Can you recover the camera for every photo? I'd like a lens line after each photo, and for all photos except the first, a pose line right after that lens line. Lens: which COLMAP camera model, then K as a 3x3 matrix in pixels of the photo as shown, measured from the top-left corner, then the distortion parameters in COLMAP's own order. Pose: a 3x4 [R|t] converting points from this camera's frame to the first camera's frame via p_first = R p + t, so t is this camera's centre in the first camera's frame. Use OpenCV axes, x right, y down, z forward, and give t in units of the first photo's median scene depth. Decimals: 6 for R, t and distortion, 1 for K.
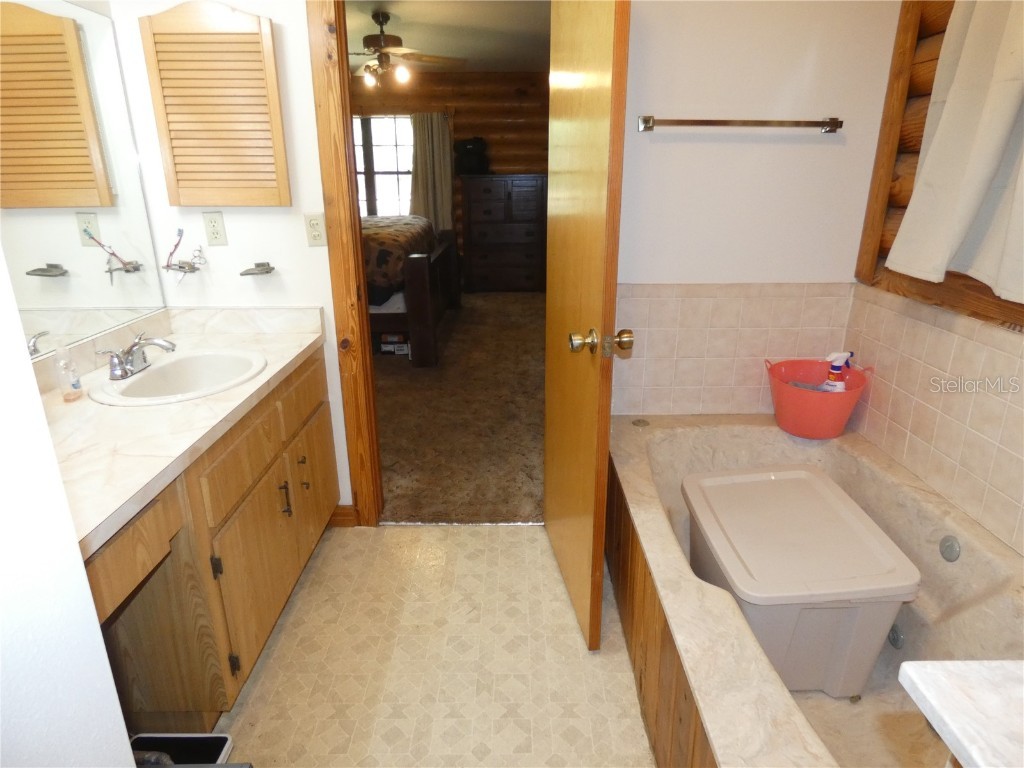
lens RADIAL K [[623.4, 0, 515.1], [0, 623.4, 377.9], [0, 0, 1]] dist [-0.001047, -0.001408]
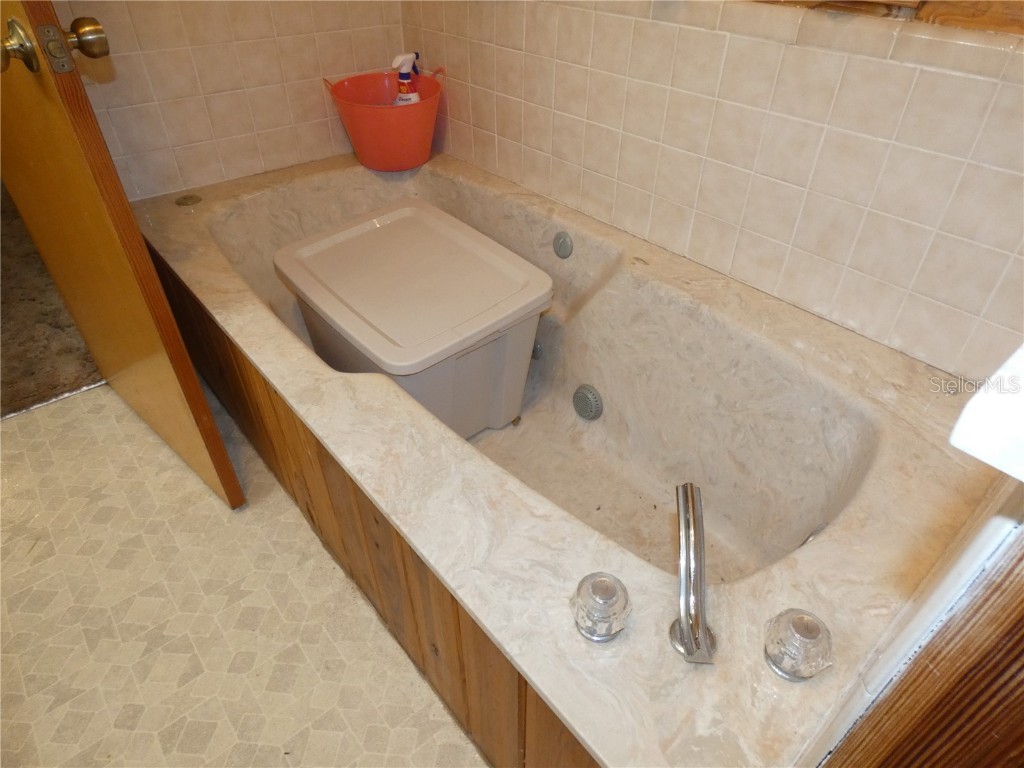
lens RADIAL K [[623.4, 0, 513.6], [0, 623.4, 384.3], [0, 0, 1]] dist [-0.001047, -0.001408]
pose [[0.767267, -0.390369, 0.508835, 0.053933], [0.193505, 0.897346, 0.396644, 0.062104], [-0.611439, -0.205869, 0.764042, 0.236408]]
